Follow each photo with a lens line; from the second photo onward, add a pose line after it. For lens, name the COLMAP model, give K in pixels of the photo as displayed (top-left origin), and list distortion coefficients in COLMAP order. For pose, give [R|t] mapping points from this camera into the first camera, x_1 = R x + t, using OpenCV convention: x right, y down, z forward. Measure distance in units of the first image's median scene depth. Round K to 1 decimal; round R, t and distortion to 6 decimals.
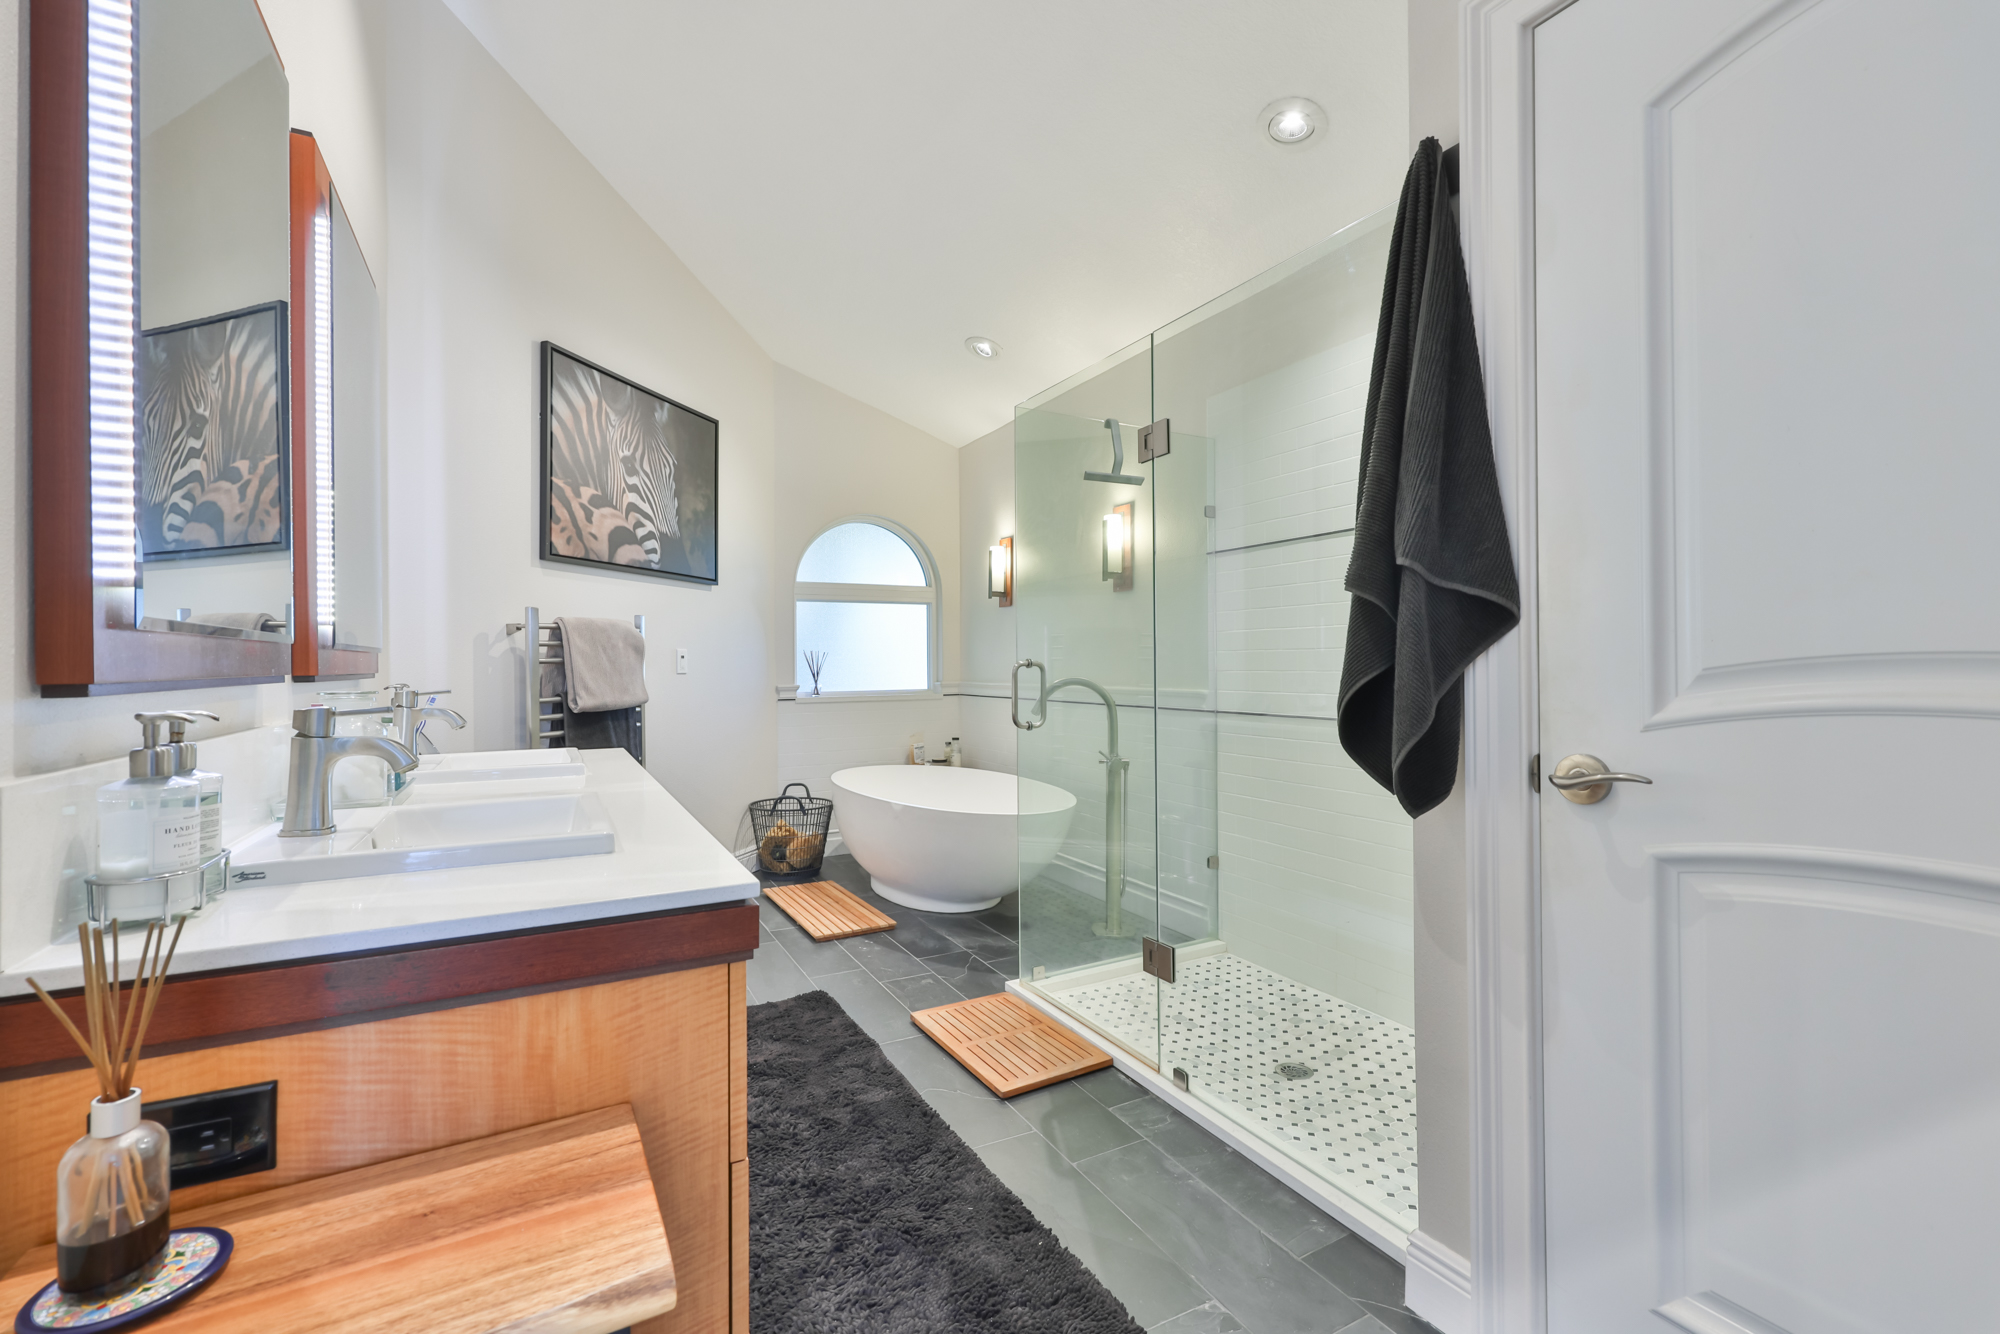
lens RADIAL K [[860.7, 0, 989.0], [0, 860.7, 663.6], [0, 0, 1]] dist [-0.001587, 0.000777]
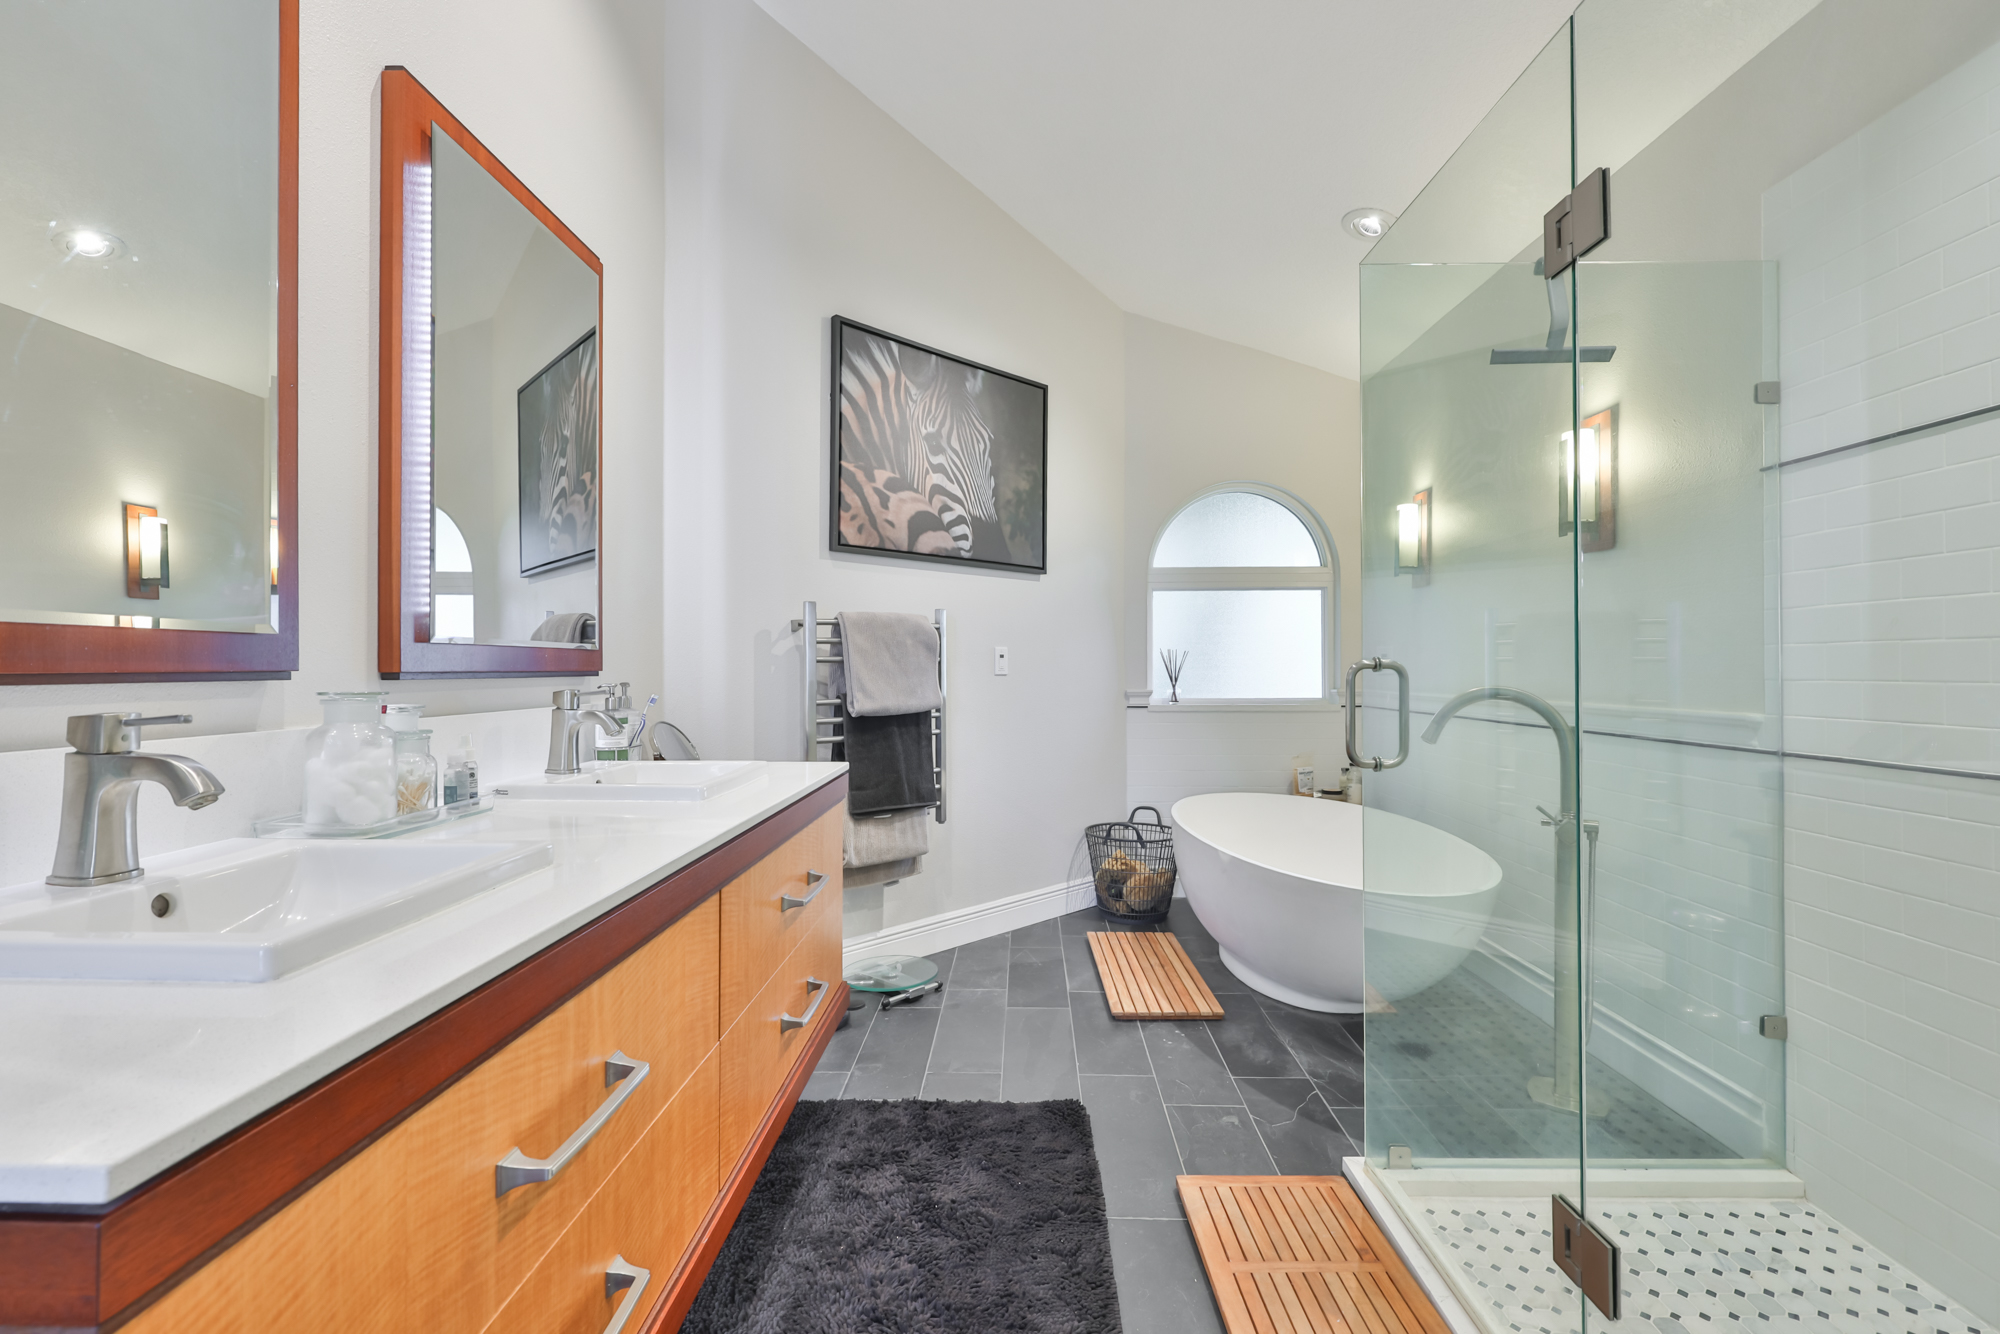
lens RADIAL K [[860.7, 0, 1015.9], [0, 860.7, 661.6], [0, 0, 1]] dist [-0.001587, 0.000777]
pose [[0.869854, 0.002071, -0.493304, 0.108761], [-0.004650, 0.999981, -0.004002, 0.001438], [0.493287, 0.005775, 0.869848, 0.278045]]
